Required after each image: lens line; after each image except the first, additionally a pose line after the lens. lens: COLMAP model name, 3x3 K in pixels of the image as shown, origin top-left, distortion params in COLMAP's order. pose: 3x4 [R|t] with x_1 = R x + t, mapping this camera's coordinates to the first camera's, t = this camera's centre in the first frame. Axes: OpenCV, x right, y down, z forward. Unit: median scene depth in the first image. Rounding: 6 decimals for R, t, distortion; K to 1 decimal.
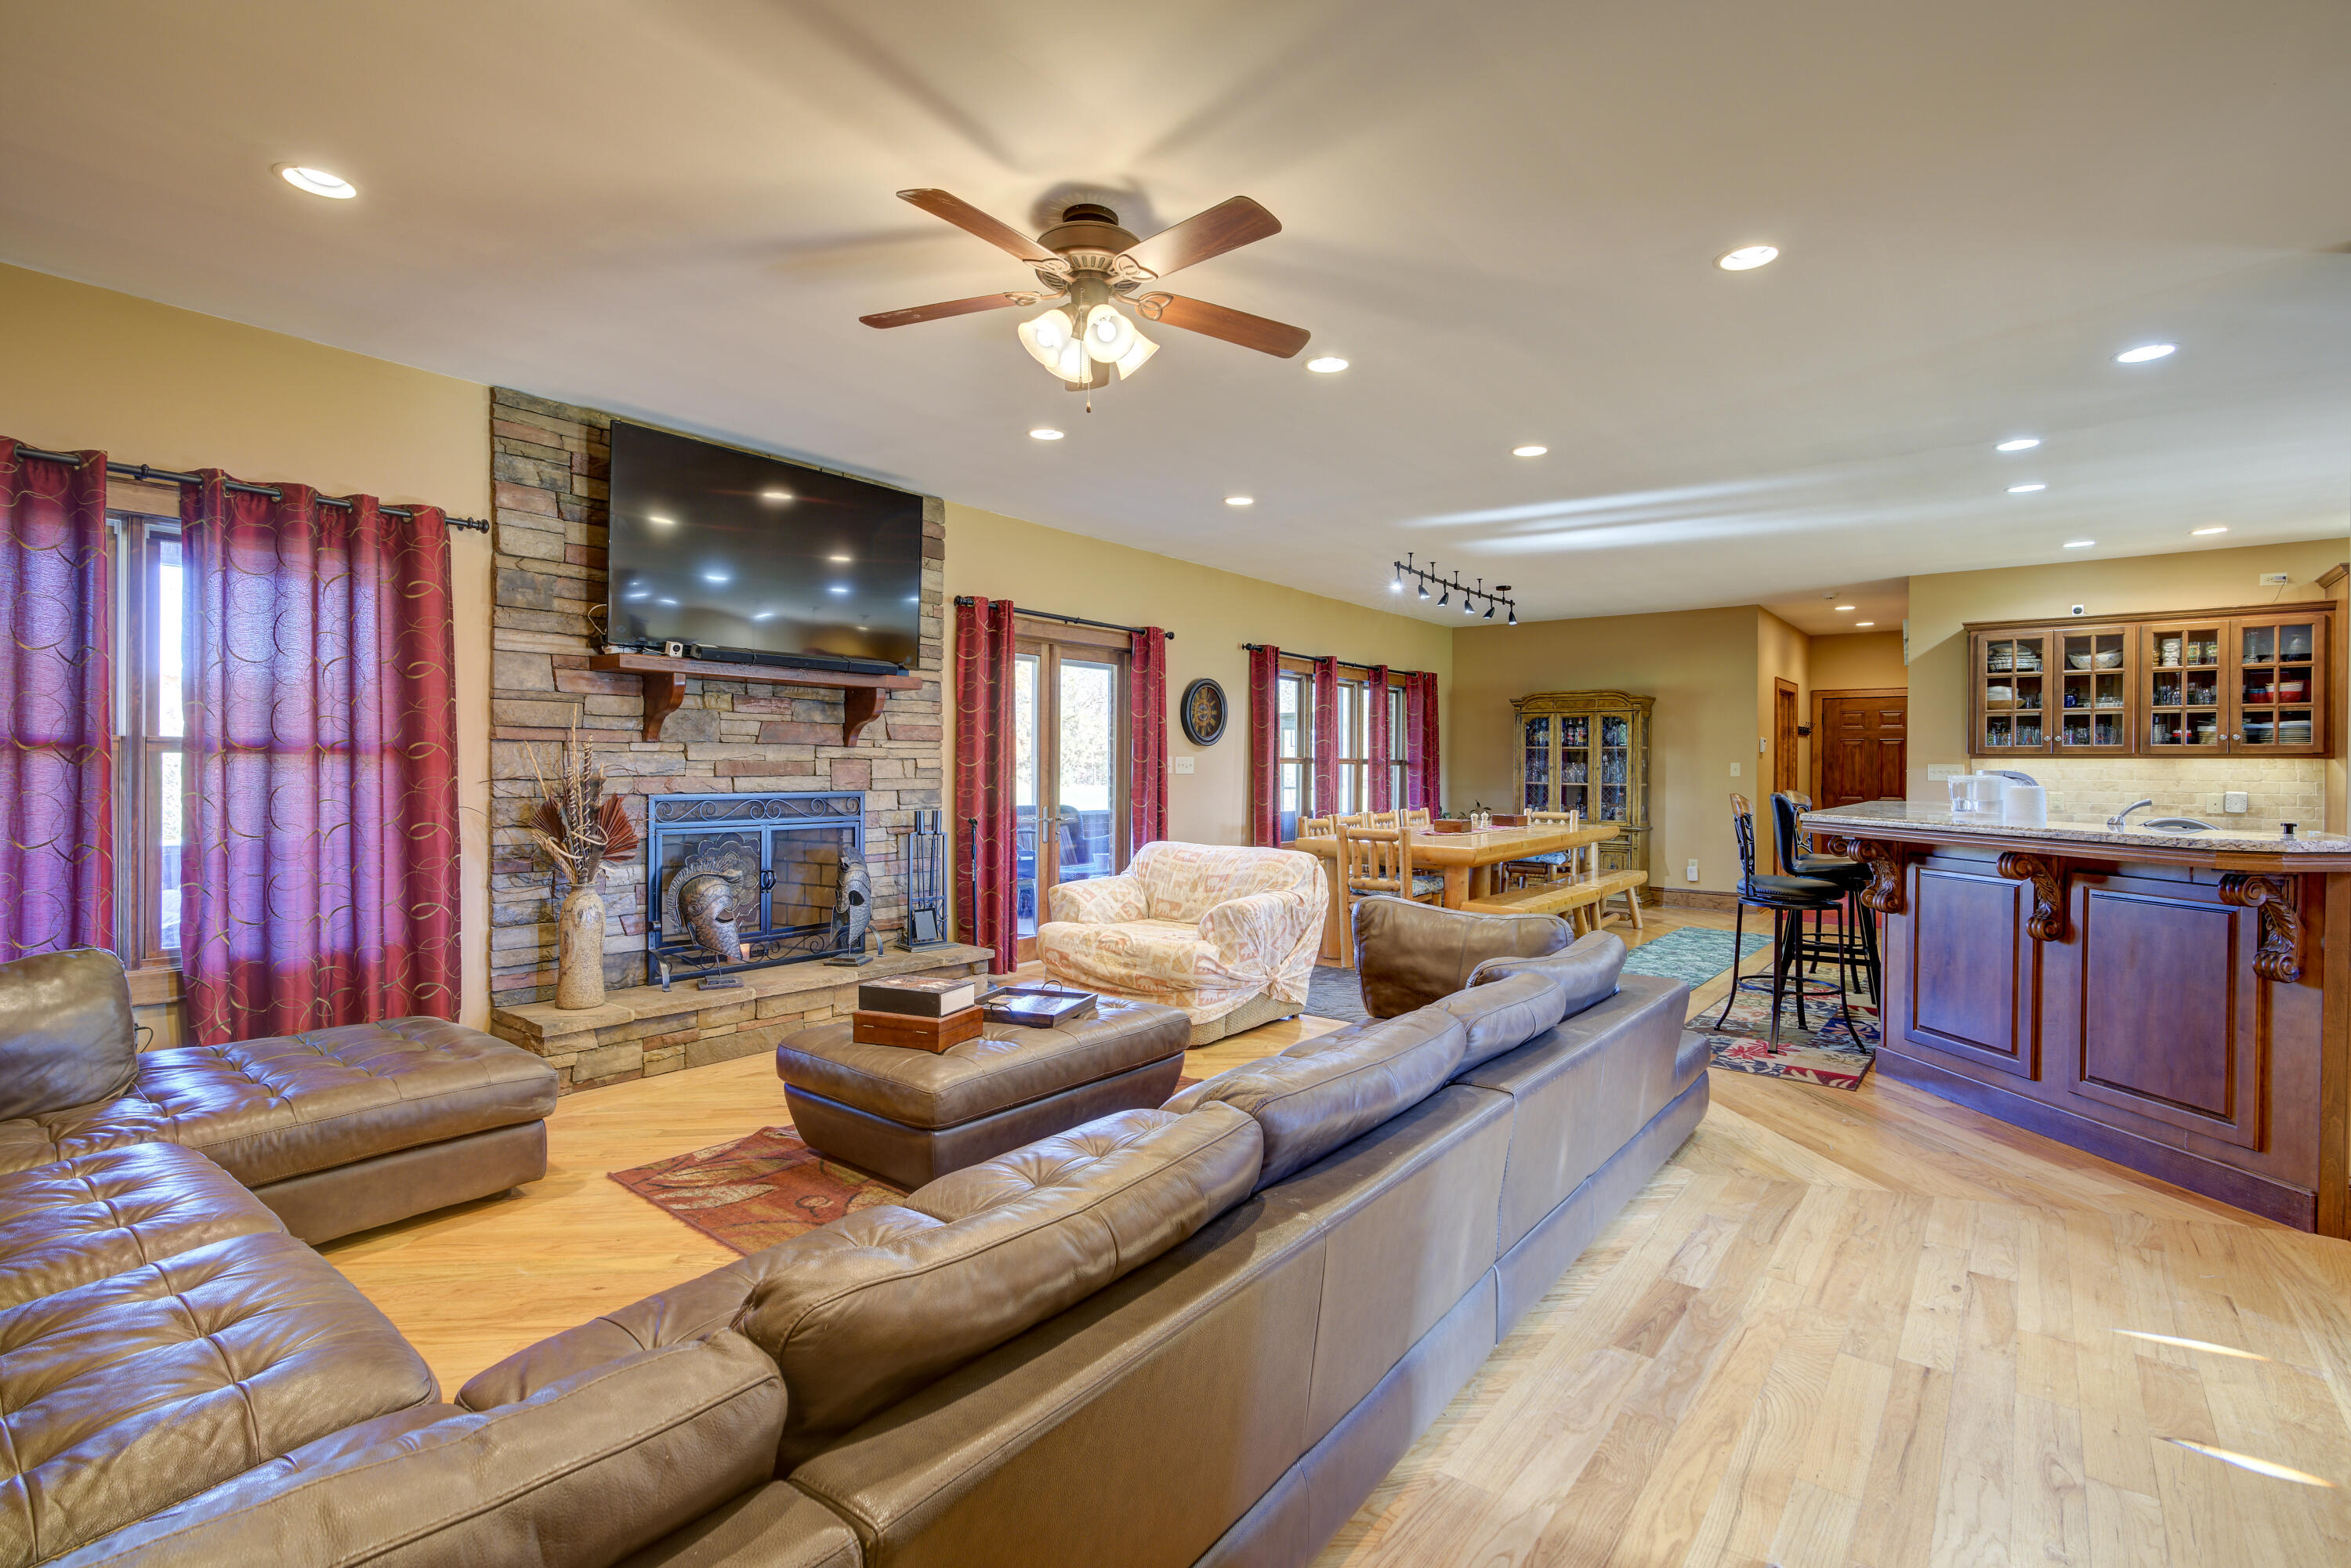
lens RADIAL K [[1091.5, 0, 1189.0], [0, 1091.5, 777.0], [0, 0, 1]] dist [0.003328, 0.000948]
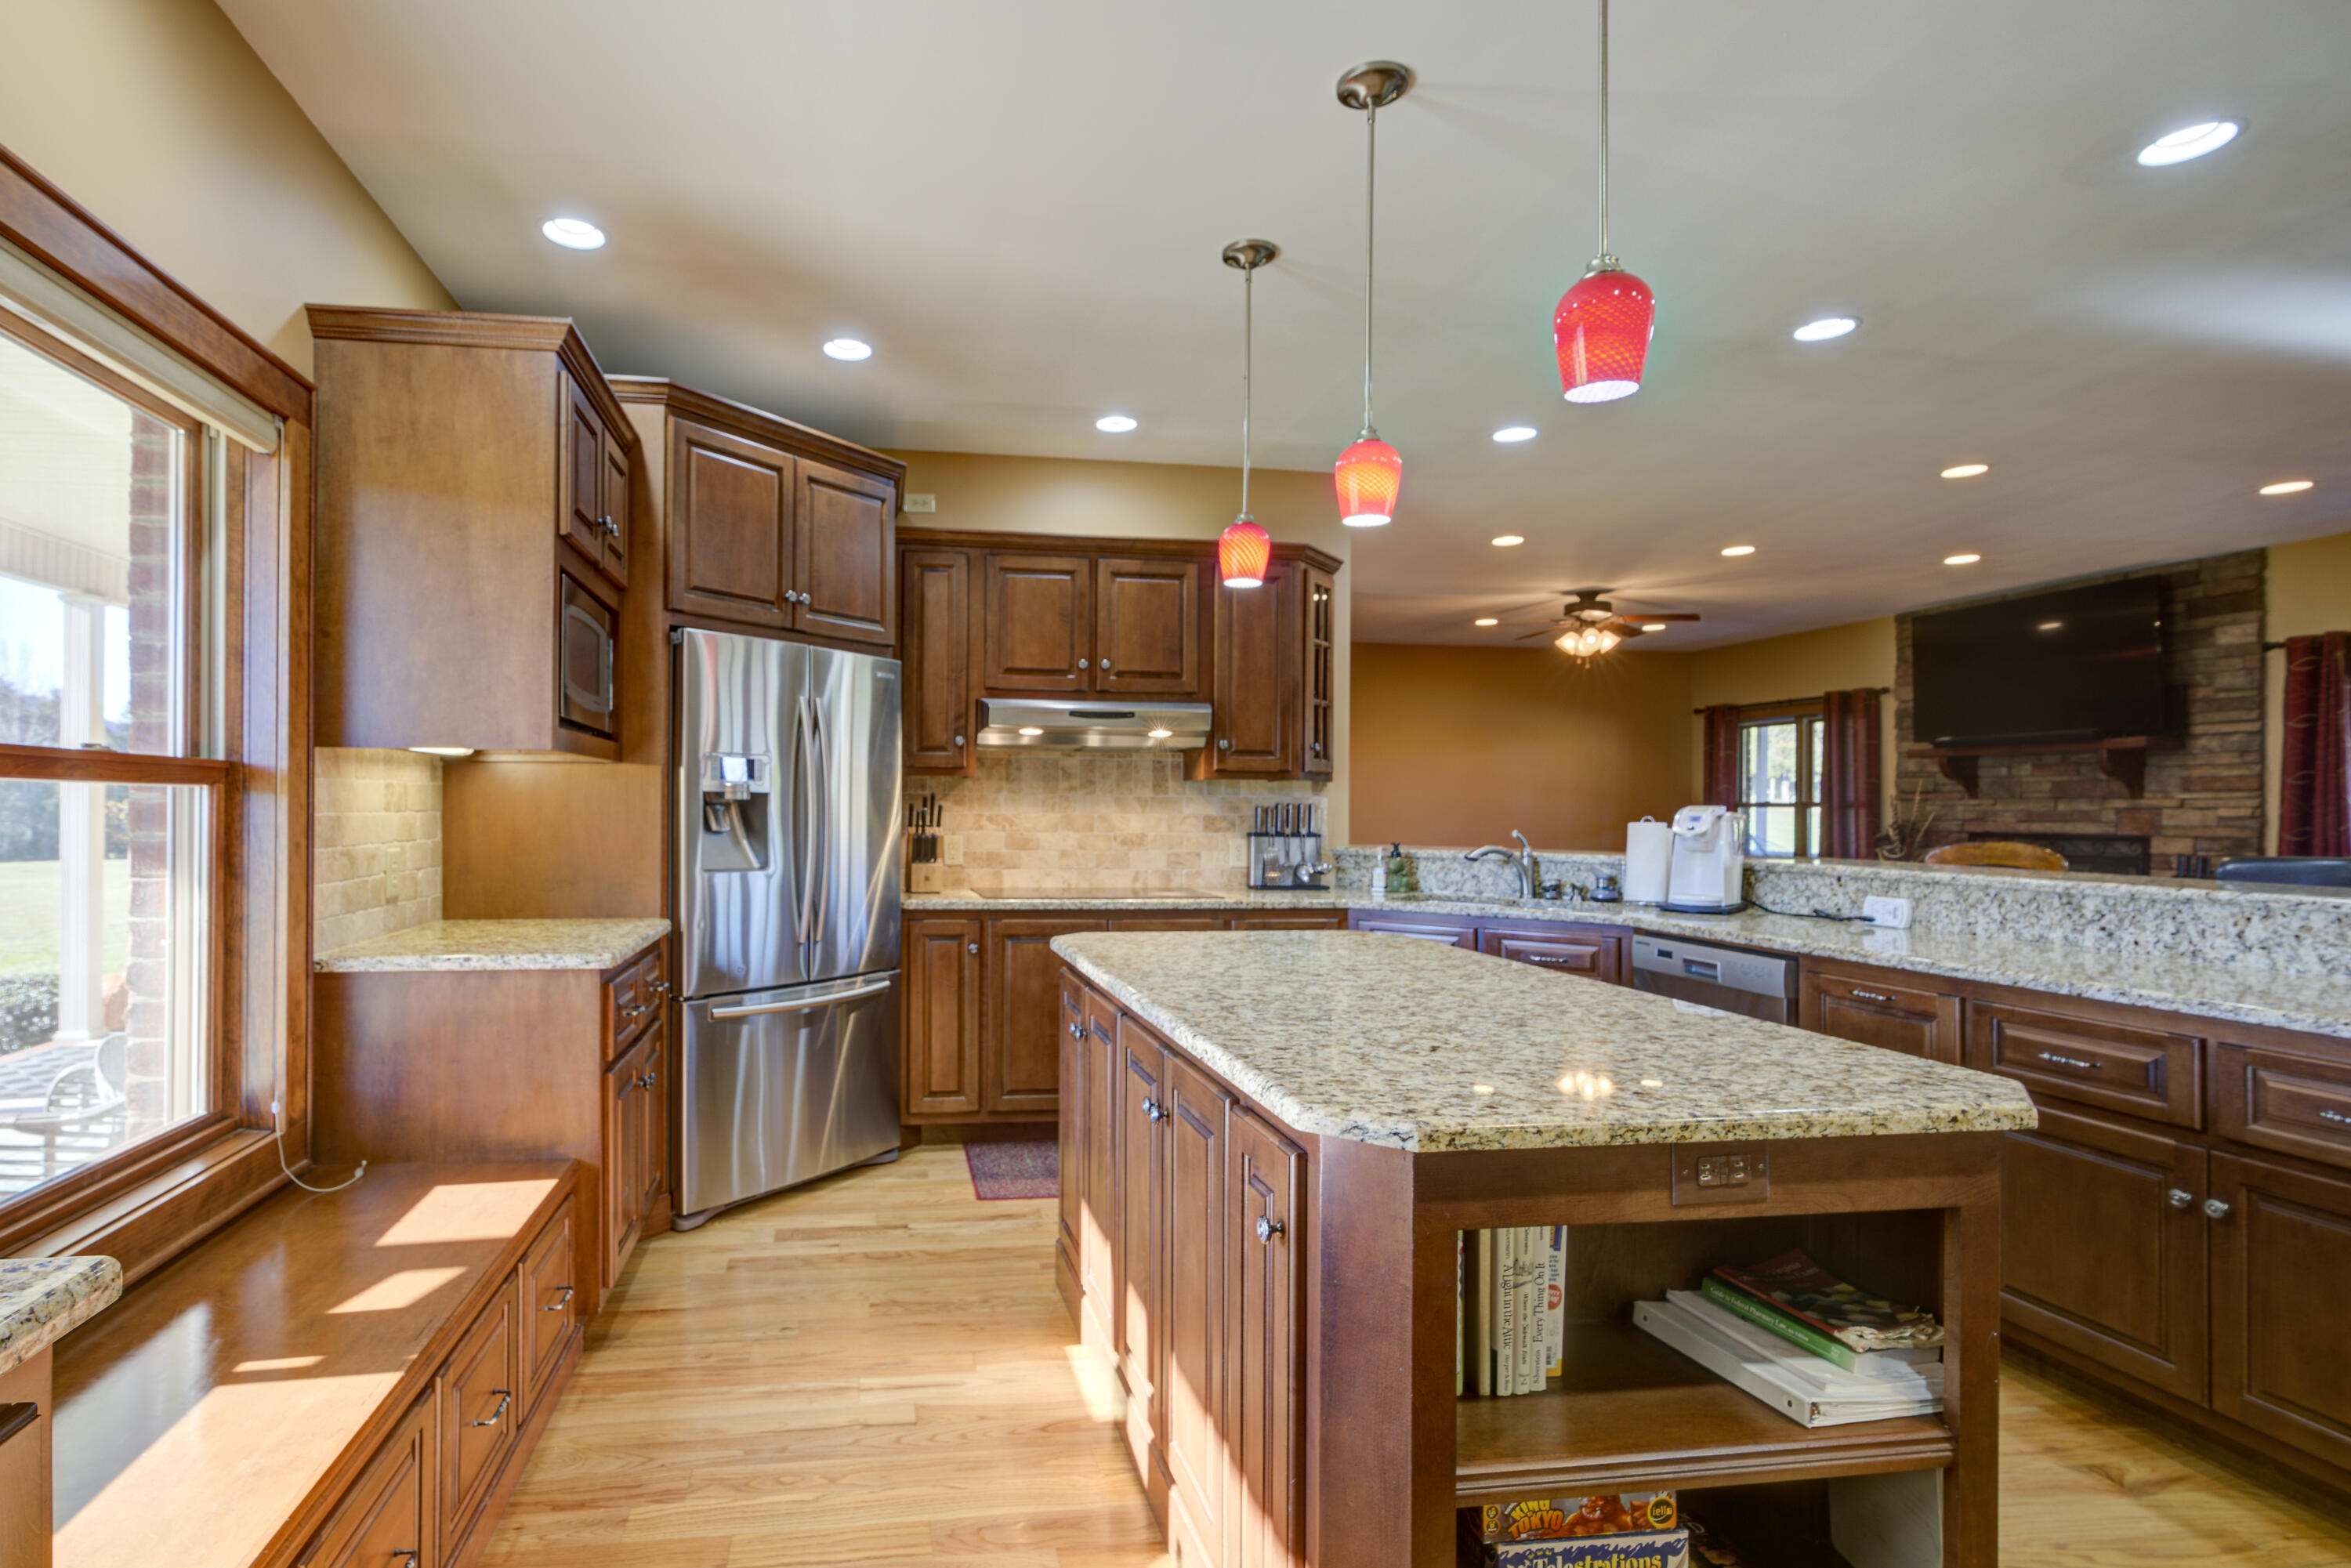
lens RADIAL K [[1137.6, 0, 1030.8], [0, 1137.6, 807.3], [0, 0, 1]] dist [0.001906, 0.000196]
pose [[-0.693349, -0.010484, -0.720525, 1.374921], [-0.018983, 0.999813, 0.003719, -0.000185], [0.720352, 0.016256, -0.693419, 0.969890]]
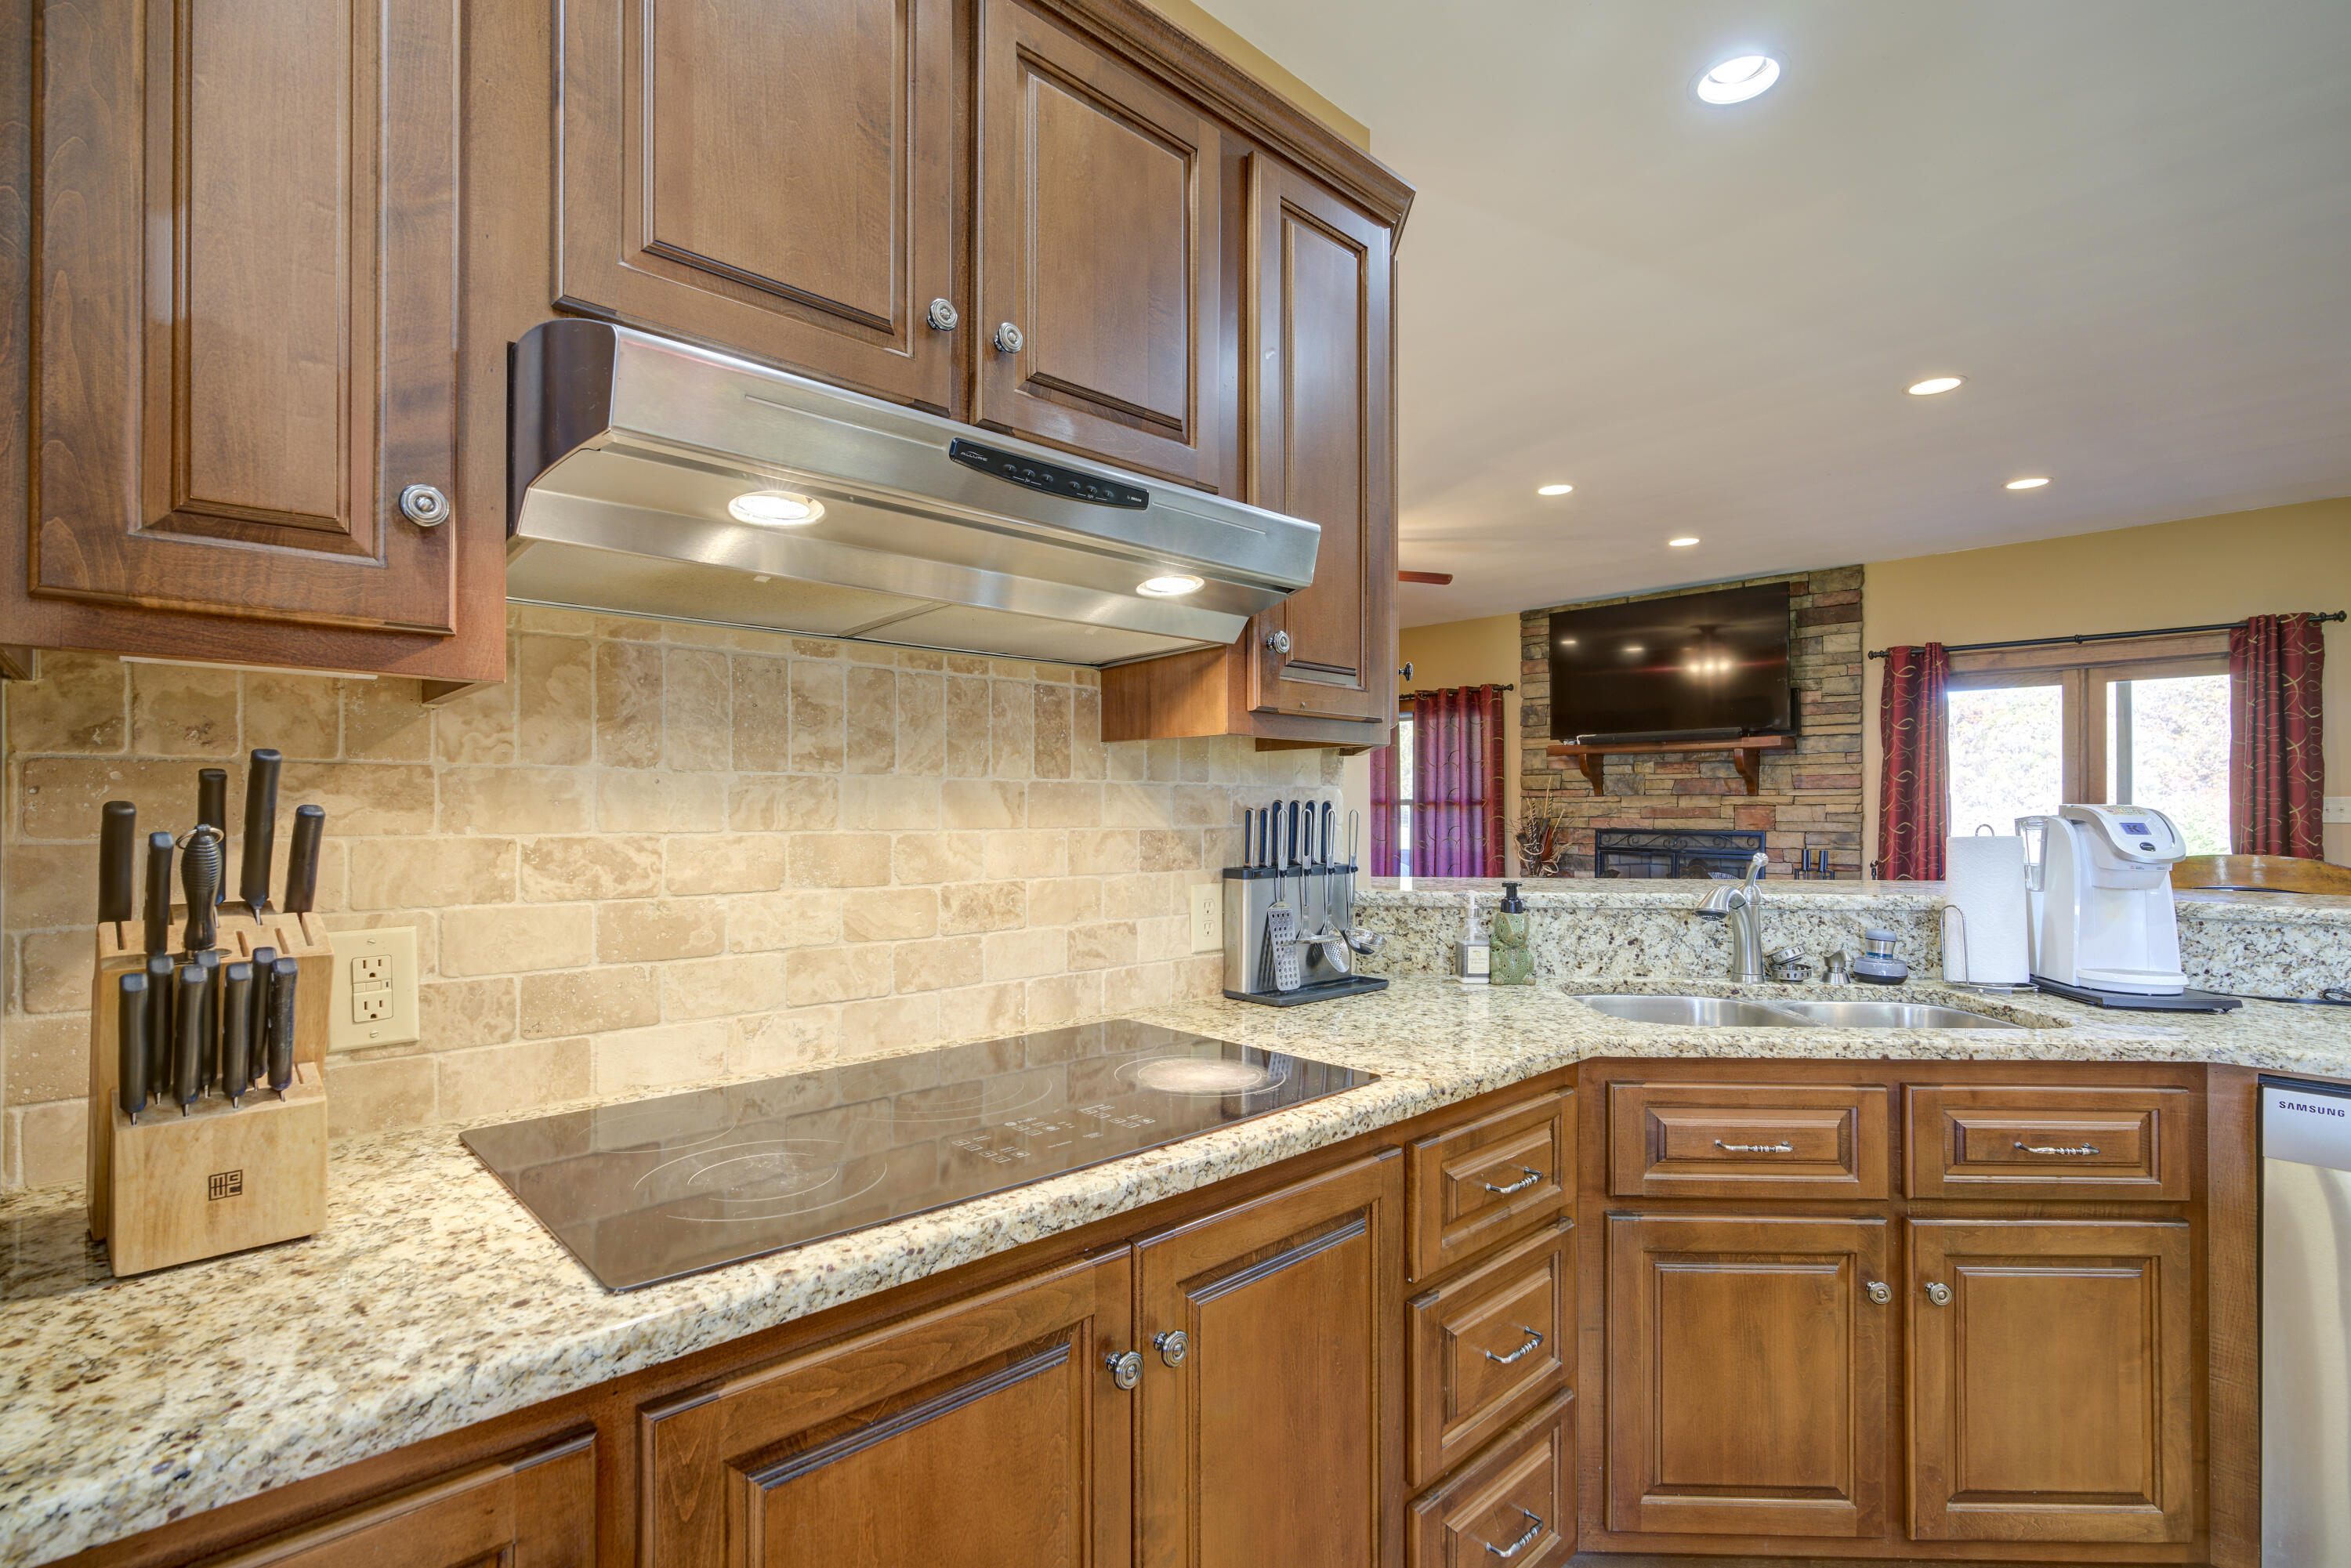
lens RADIAL K [[1084.6, 0, 1190.8], [0, 1084.6, 805.5], [0, 0, 1]] dist [0.000730, 0.000127]
pose [[-0.144582, -0.008593, -0.989455, 0.989056], [-0.014413, 0.999874, -0.006577, 0.001172], [0.989388, 0.013310, -0.144688, 0.529592]]
